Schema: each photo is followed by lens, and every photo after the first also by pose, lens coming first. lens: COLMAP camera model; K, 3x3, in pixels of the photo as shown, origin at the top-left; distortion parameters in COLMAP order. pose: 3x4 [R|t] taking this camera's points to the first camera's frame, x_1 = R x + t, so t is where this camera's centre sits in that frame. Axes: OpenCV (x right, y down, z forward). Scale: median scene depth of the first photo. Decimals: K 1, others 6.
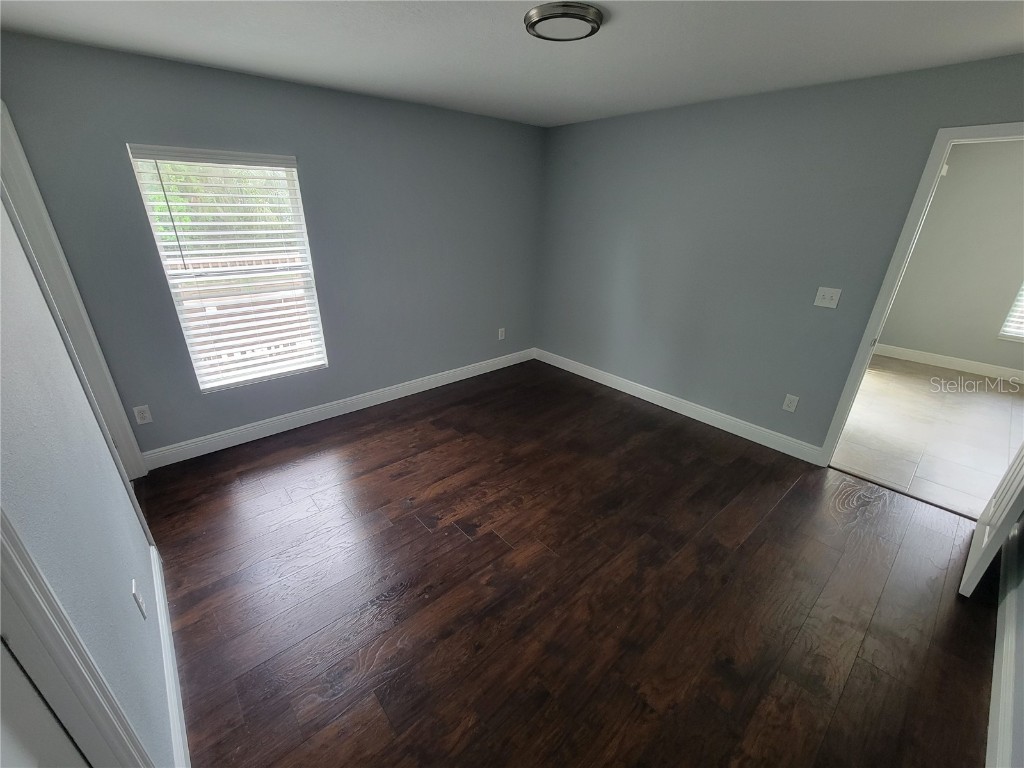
lens RADIAL K [[419.5, 0, 506.2], [0, 419.5, 387.4], [0, 0, 1]] dist [-0.001028, -0.000675]
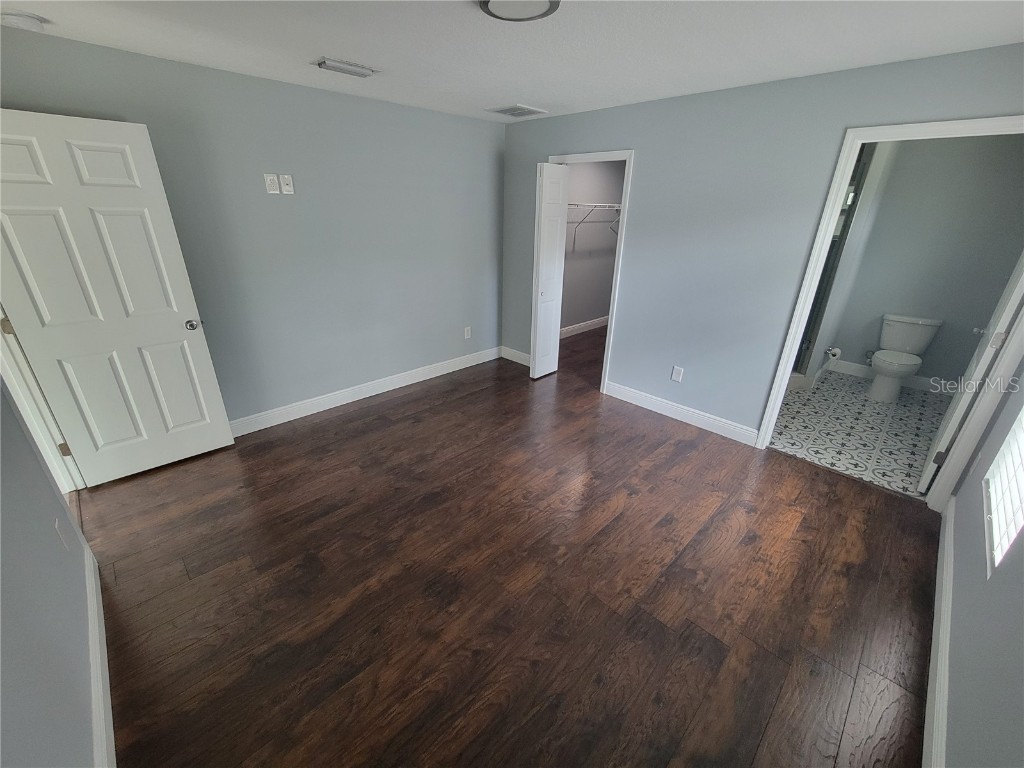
lens RADIAL K [[419.5, 0, 506.2], [0, 419.5, 387.4], [0, 0, 1]] dist [-0.001028, -0.000675]
pose [[-0.997572, -0.005493, -0.069422, 0.140965], [-0.054172, 0.687643, 0.724025, -0.597718], [0.043761, 0.726028, -0.686271, 1.418591]]
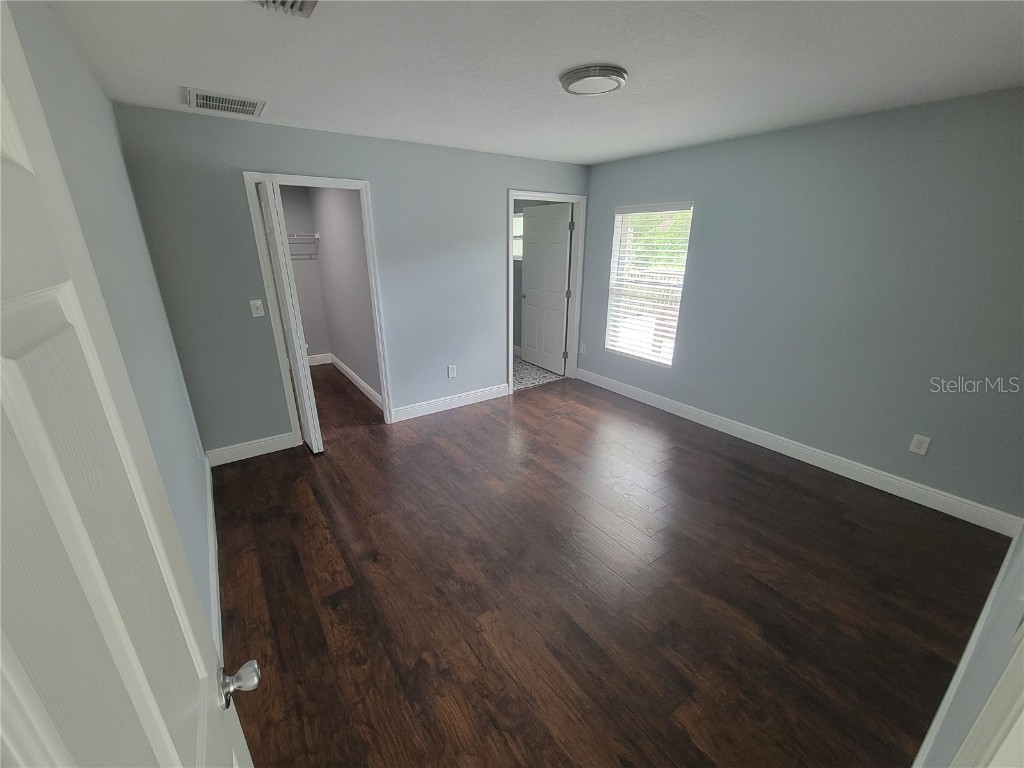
lens RADIAL K [[415.8, 0, 507.6], [0, 415.8, 390.0], [0, 0, 1]] dist [-0.002276, -0.000233]
pose [[-0.102424, 0.324727, -0.940245, 0.968547], [-0.397222, 0.853233, 0.337947, -0.268154], [0.911989, 0.408100, 0.041597, 0.685813]]
